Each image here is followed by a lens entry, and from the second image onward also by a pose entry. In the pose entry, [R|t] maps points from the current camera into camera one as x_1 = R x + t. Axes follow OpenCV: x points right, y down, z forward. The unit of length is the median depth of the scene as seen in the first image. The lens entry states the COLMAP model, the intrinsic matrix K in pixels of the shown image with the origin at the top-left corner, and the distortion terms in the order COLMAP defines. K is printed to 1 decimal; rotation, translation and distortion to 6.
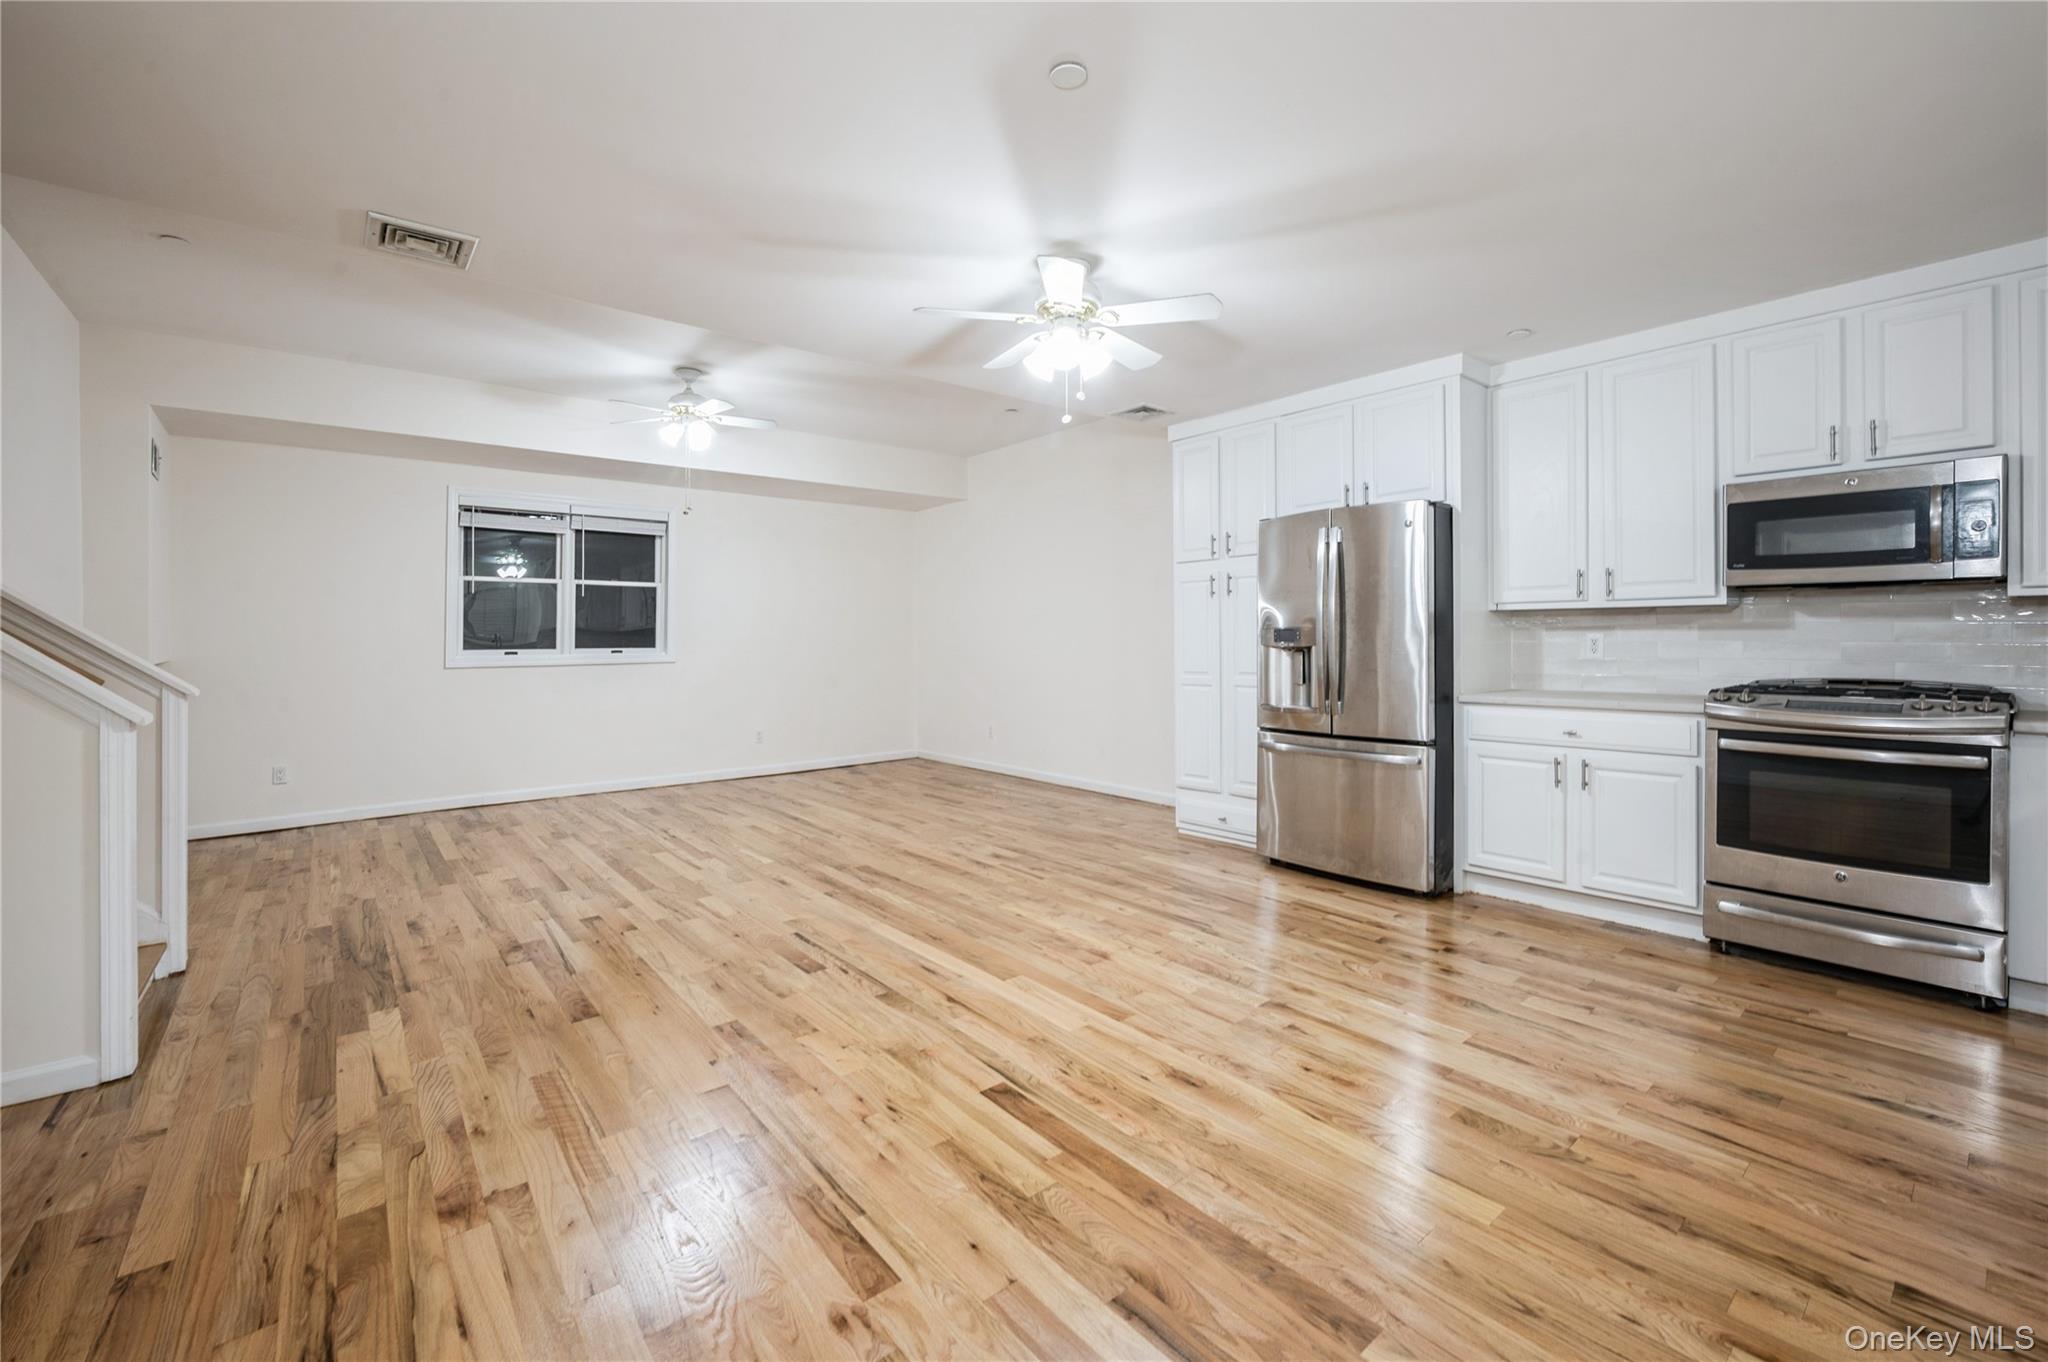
lens RADIAL K [[863.6, 0, 1014.0], [0, 863.6, 633.3], [0, 0, 1]] dist [-0.011439, 0.000365]
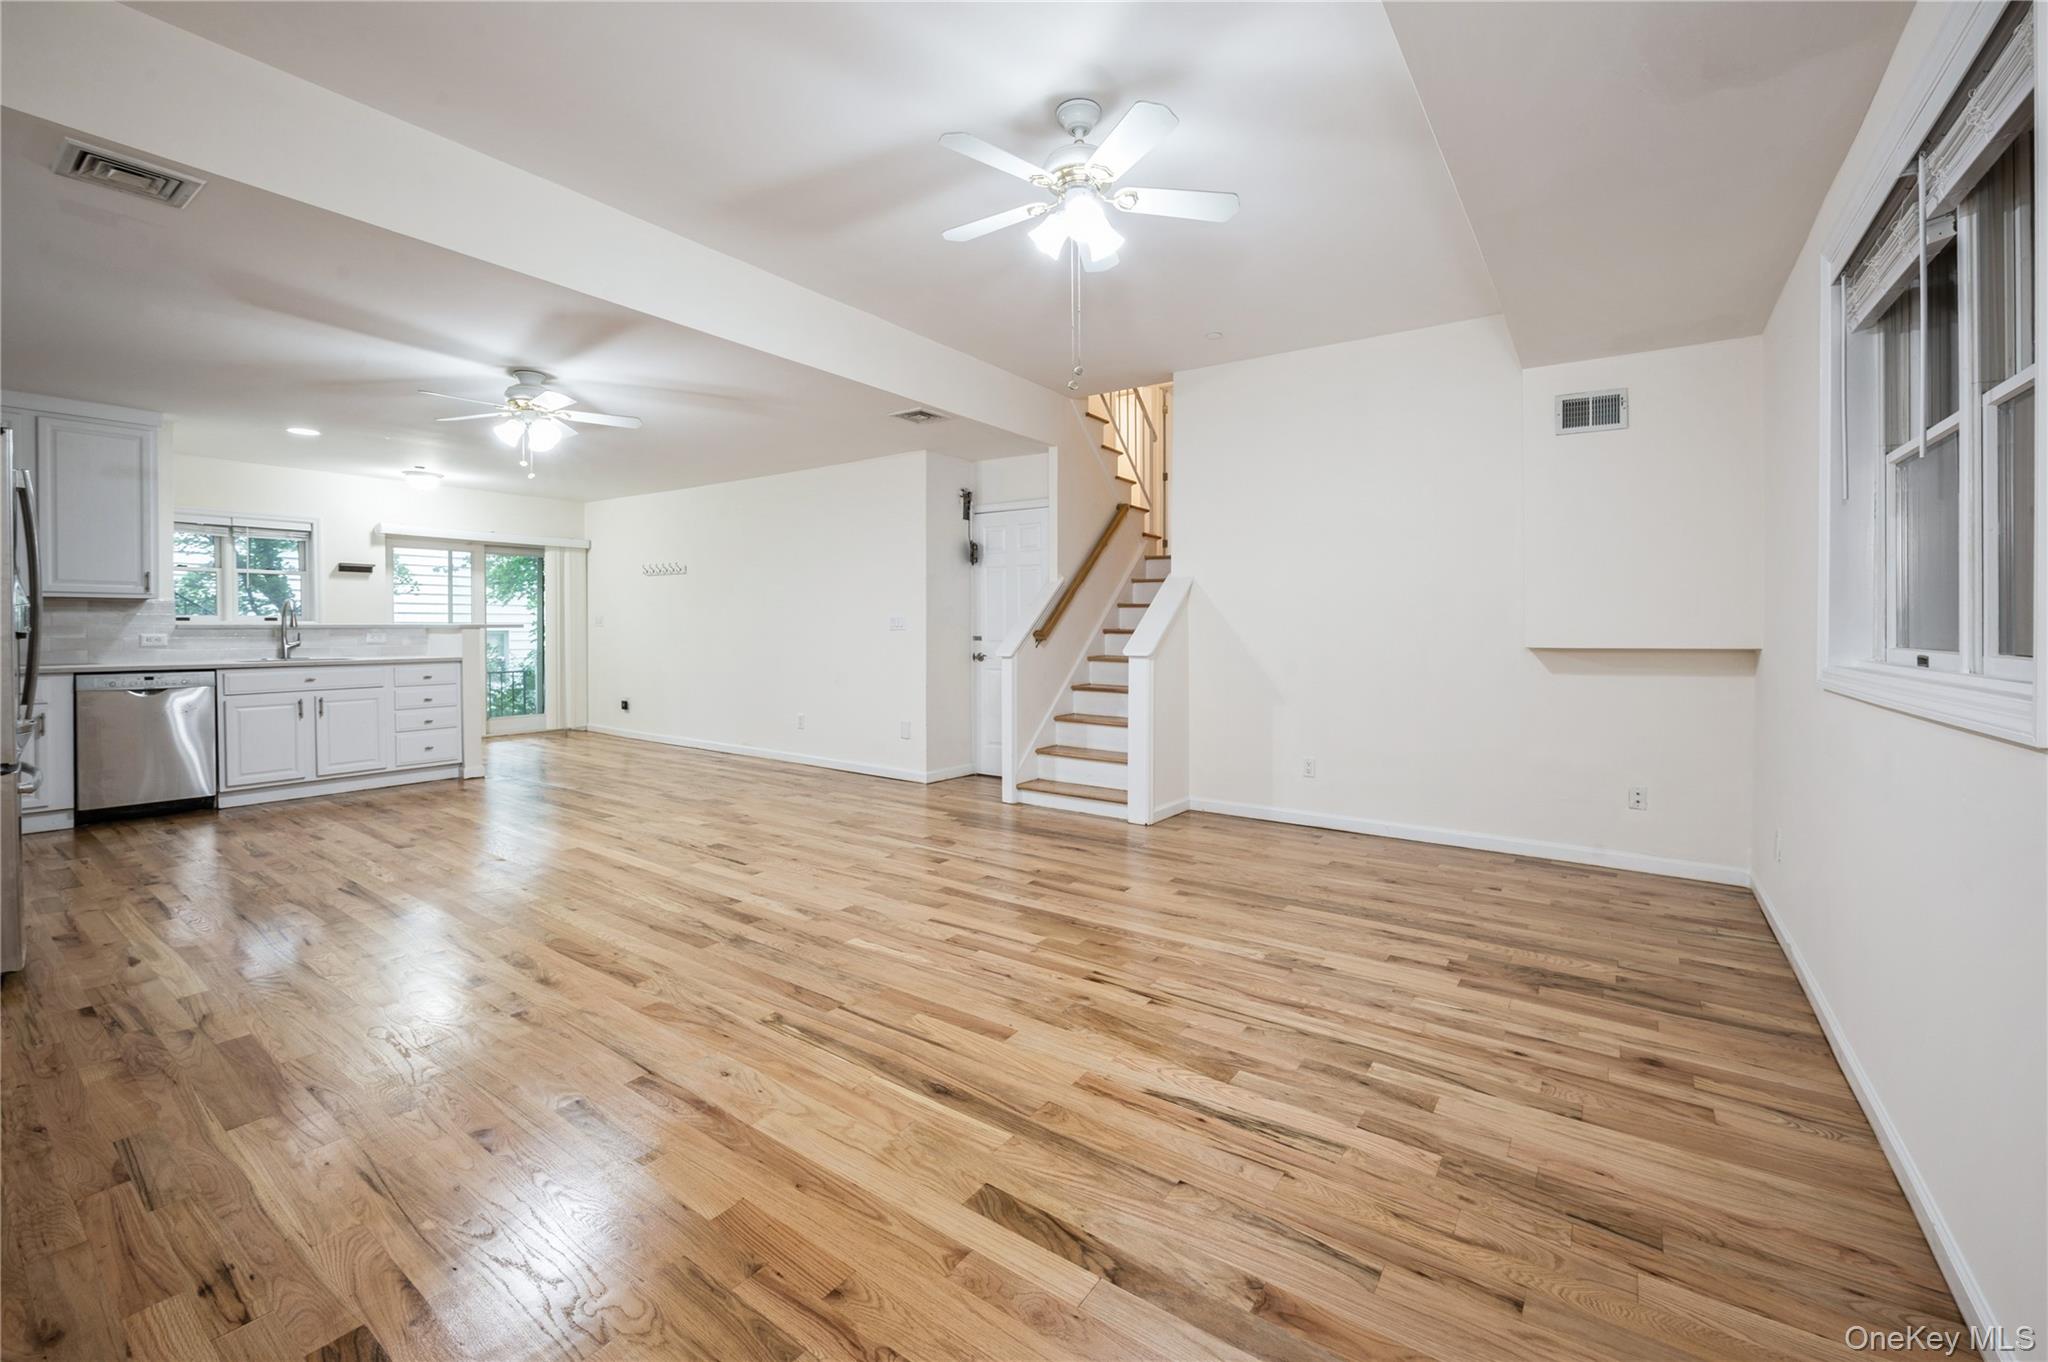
lens RADIAL K [[863.6, 0, 1014.0], [0, 863.6, 633.3], [0, 0, 1]] dist [-0.011439, 0.000365]
pose [[-0.967447, 0.006305, -0.252995, -0.377803], [0.004314, 0.999955, 0.008420, 0.021138], [0.253036, 0.007055, -0.967431, 2.715345]]
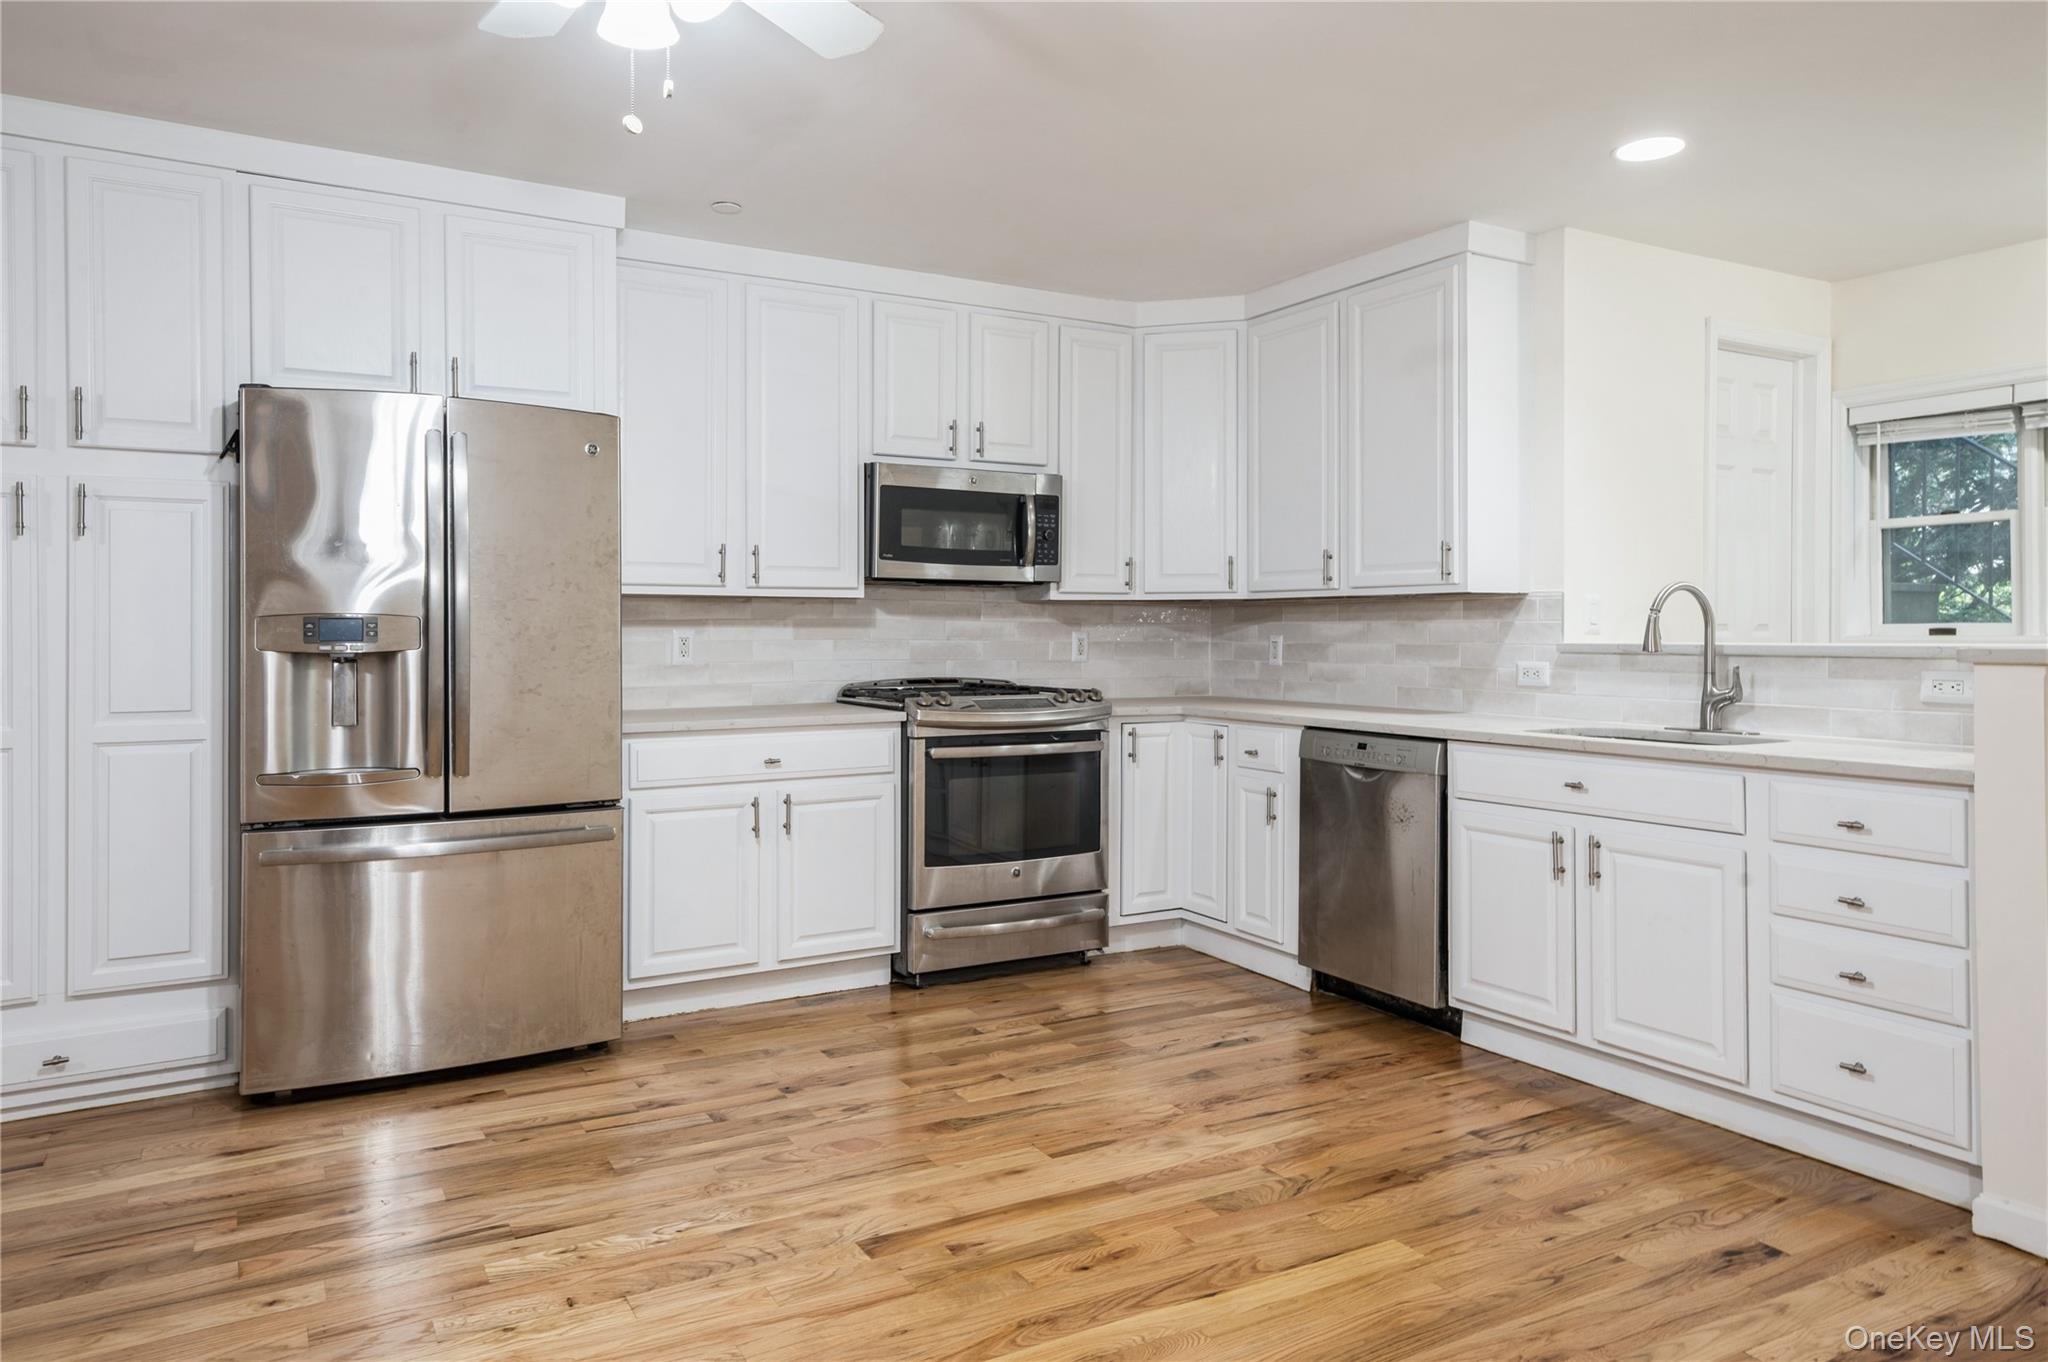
lens RADIAL K [[1353.3, 0, 1024.2], [0, 1353.3, 629.5], [0, 0, 1]] dist [0.018899, 0.001947]
pose [[0.151551, 0.008140, 0.988416, -0.593669], [-0.006240, 0.999954, -0.007278, 0.008613], [-0.988430, -0.005065, 0.151595, 0.720117]]
